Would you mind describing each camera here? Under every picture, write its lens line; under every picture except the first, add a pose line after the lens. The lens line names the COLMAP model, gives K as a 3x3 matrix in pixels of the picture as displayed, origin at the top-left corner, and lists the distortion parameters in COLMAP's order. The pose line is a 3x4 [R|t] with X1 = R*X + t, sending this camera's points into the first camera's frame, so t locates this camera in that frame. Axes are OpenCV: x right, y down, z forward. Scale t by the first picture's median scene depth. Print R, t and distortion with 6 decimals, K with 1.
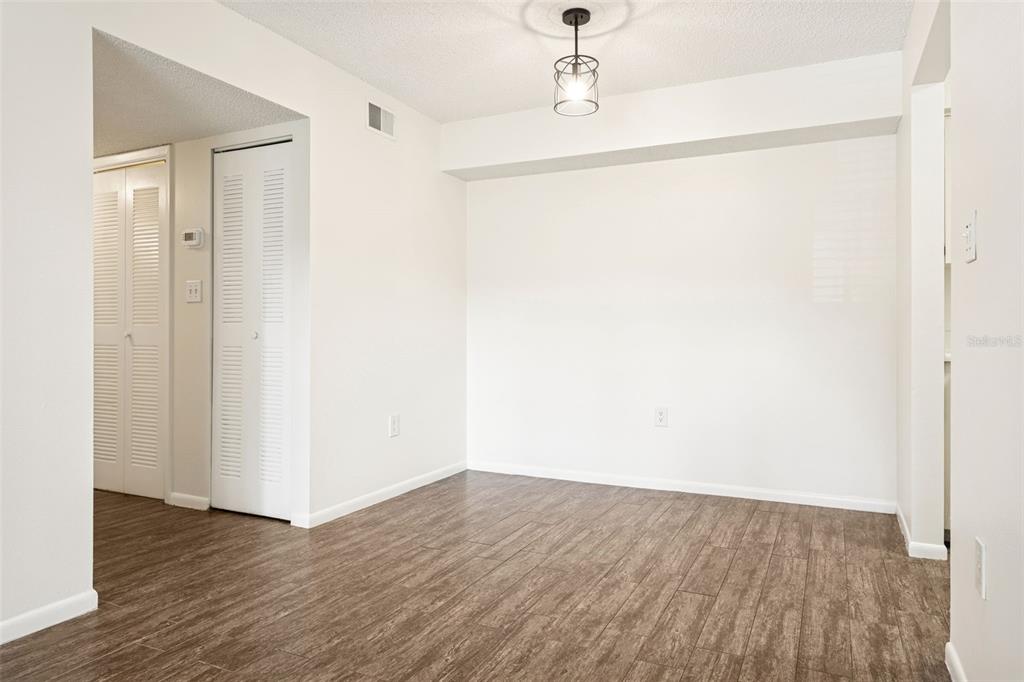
lens RADIAL K [[699.5, 0, 510.5], [0, 699.5, 333.2], [0, 0, 1]] dist [0.004621, 0.001156]
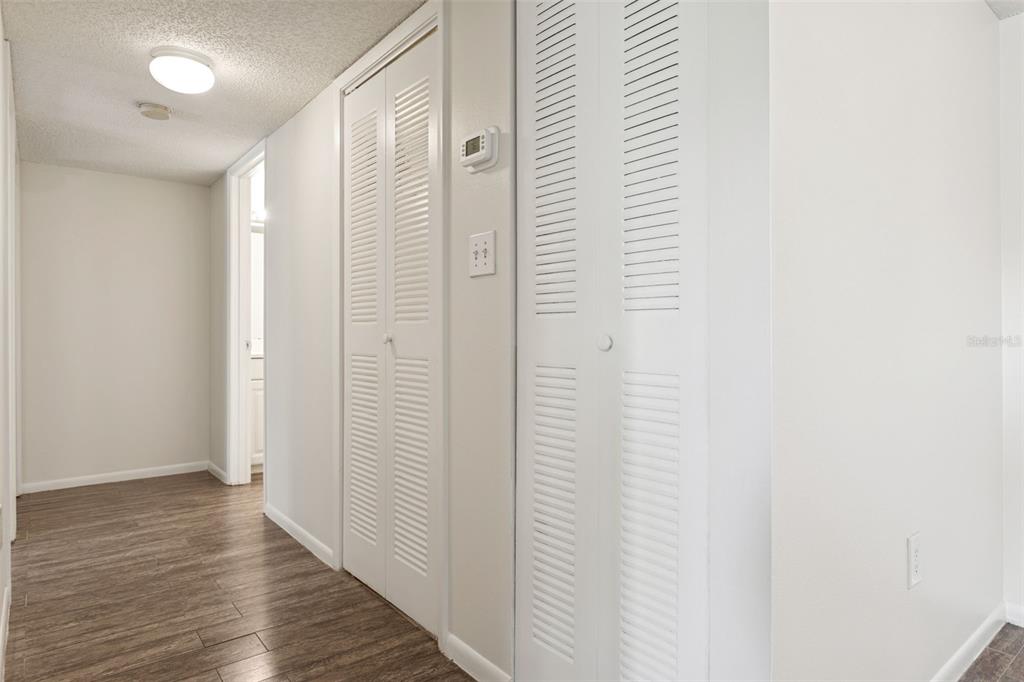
lens RADIAL K [[585.0, 0, 505.7], [0, 585.0, 338.1], [0, 0, 1]] dist [-0.008301, 0.004525]
pose [[0.919534, 0.016235, -0.392674, -0.274073], [-0.014311, 0.999867, 0.007826, -0.003032], [0.392749, -0.001577, 0.919644, 0.620812]]
